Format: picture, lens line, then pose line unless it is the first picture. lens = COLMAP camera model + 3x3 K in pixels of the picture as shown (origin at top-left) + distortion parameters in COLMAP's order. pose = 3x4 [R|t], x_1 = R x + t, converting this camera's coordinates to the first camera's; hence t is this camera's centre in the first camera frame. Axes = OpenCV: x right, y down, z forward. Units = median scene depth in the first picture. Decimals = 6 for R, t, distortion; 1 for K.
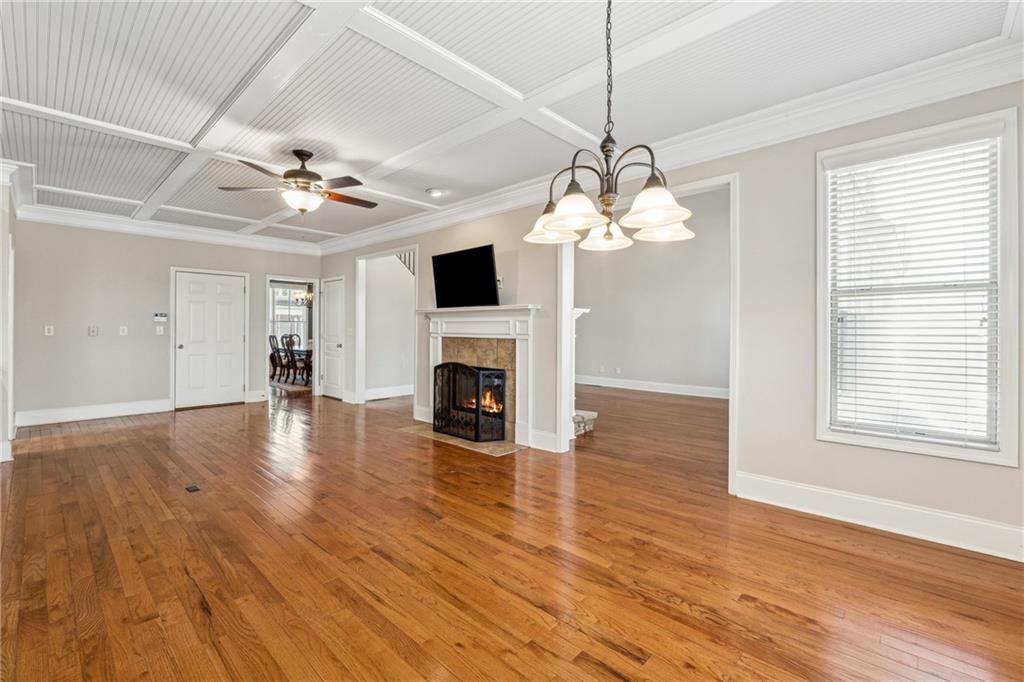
lens RADIAL K [[438.3, 0, 498.8], [0, 438.3, 333.6], [0, 0, 1]] dist [-0.003330, 0.000932]
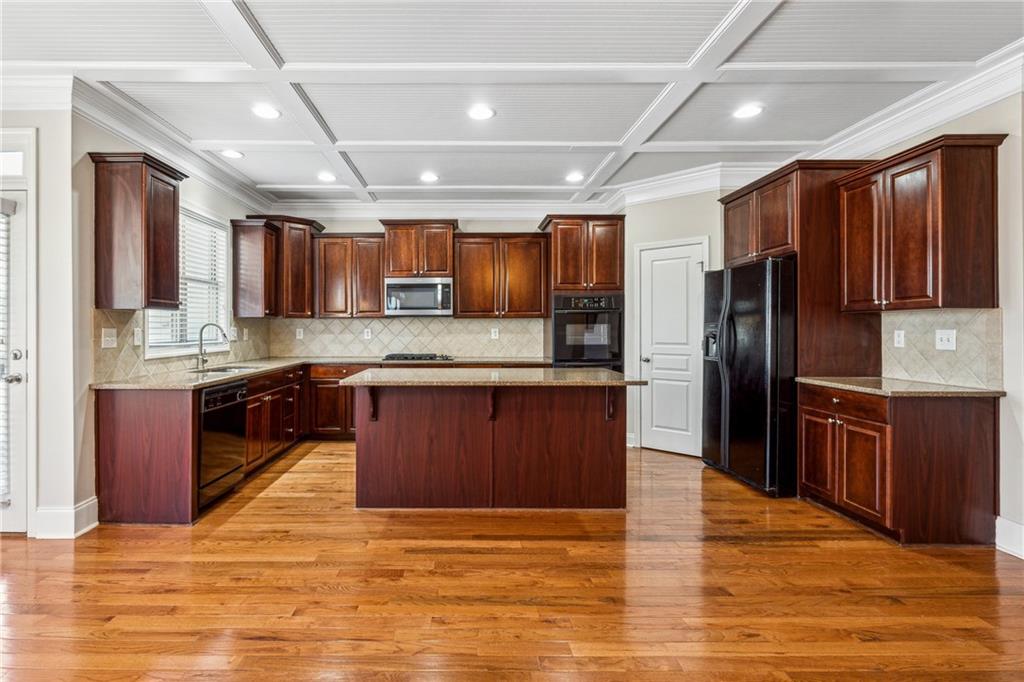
lens RADIAL K [[493.2, 0, 465.4], [0, 493.2, 326.5], [0, 0, 1]] dist [-0.008536, 0.000100]
pose [[-0.722289, -0.006579, -0.691560, -0.100891], [-0.008375, 0.999965, -0.000767, -0.009986], [0.691540, 0.005238, -0.722319, 0.774193]]
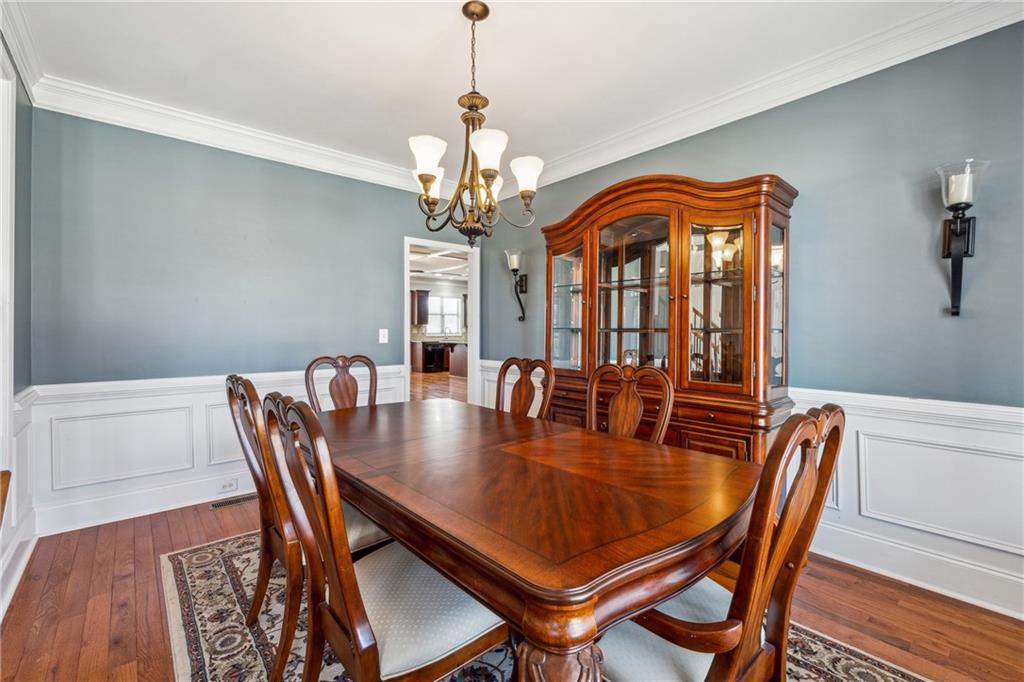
lens RADIAL K [[438.3, 0, 506.5], [0, 438.3, 335.9], [0, 0, 1]] dist [-0.003330, 0.000932]
pose [[-0.995476, -0.006940, 0.094760, -0.967382], [-0.005518, 0.999868, 0.015260, -0.002734], [-0.094854, 0.014668, -0.995383, 2.447098]]
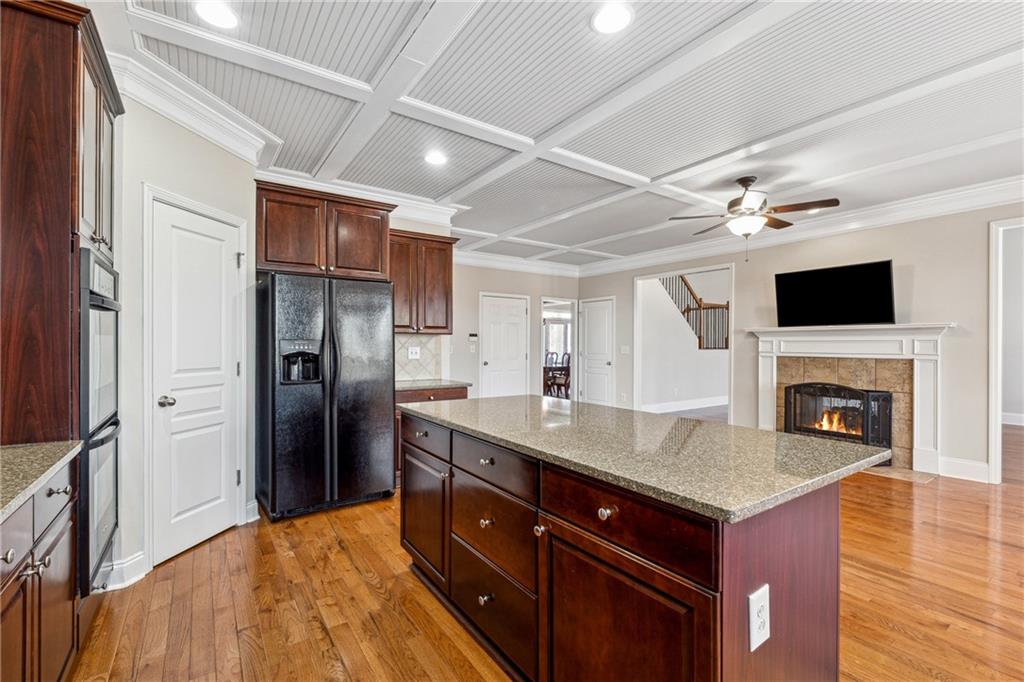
lens RADIAL K [[438.3, 0, 495.5], [0, 438.3, 348.3], [0, 0, 1]] dist [-0.003330, 0.000932]
pose [[0.975667, 0.001873, -0.219250, -0.599026], [-0.002713, 0.999990, -0.003530, -0.005837], [0.219242, 0.004038, 0.975662, -0.102995]]
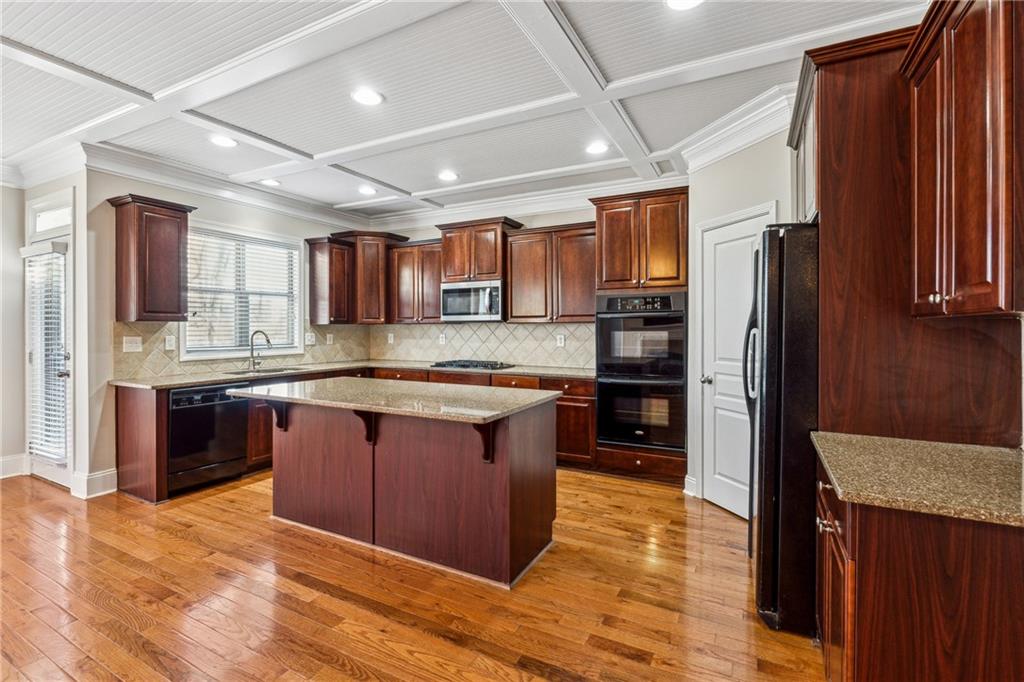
lens RADIAL K [[469.6, 0, 508.3], [0, 469.6, 328.9], [0, 0, 1]] dist [-0.004286, -0.000785]
pose [[-0.962853, -0.003301, -0.270005, -0.592405], [-0.006123, 0.999935, 0.009610, -0.028038], [0.269956, 0.010906, -0.962811, 0.897172]]
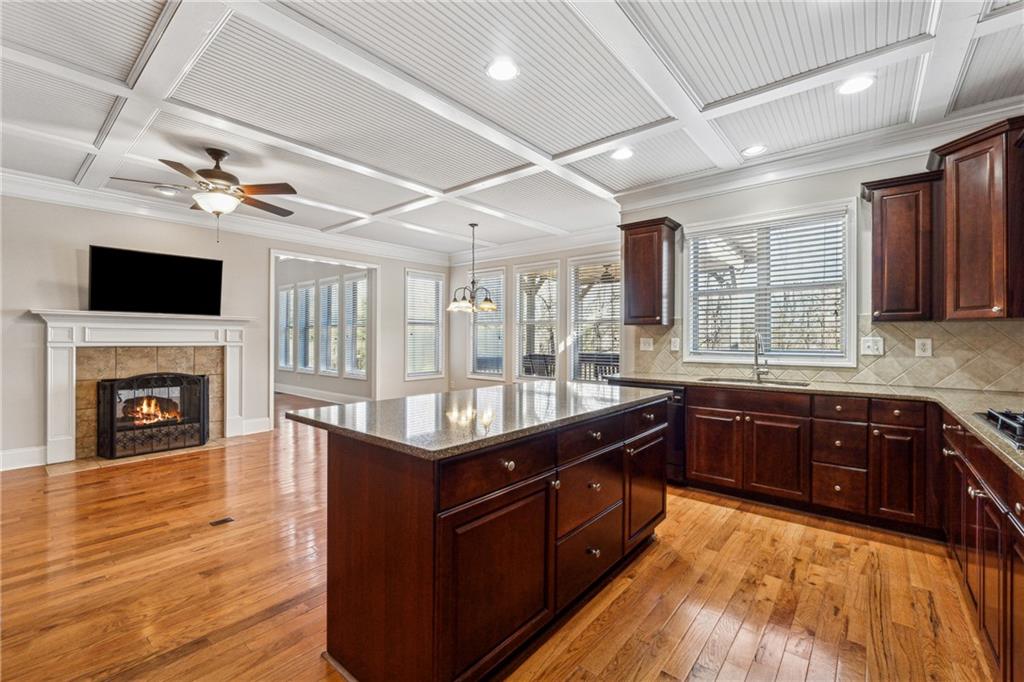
lens RADIAL K [[438.3, 0, 504.4], [0, 438.3, 338.6], [0, 0, 1]] dist [-0.003330, 0.000932]
pose [[-0.048469, -0.005703, 0.998808, -1.066909], [0.004457, 0.999973, 0.005926, -0.009678], [-0.998815, 0.004739, -0.048442, 0.321092]]
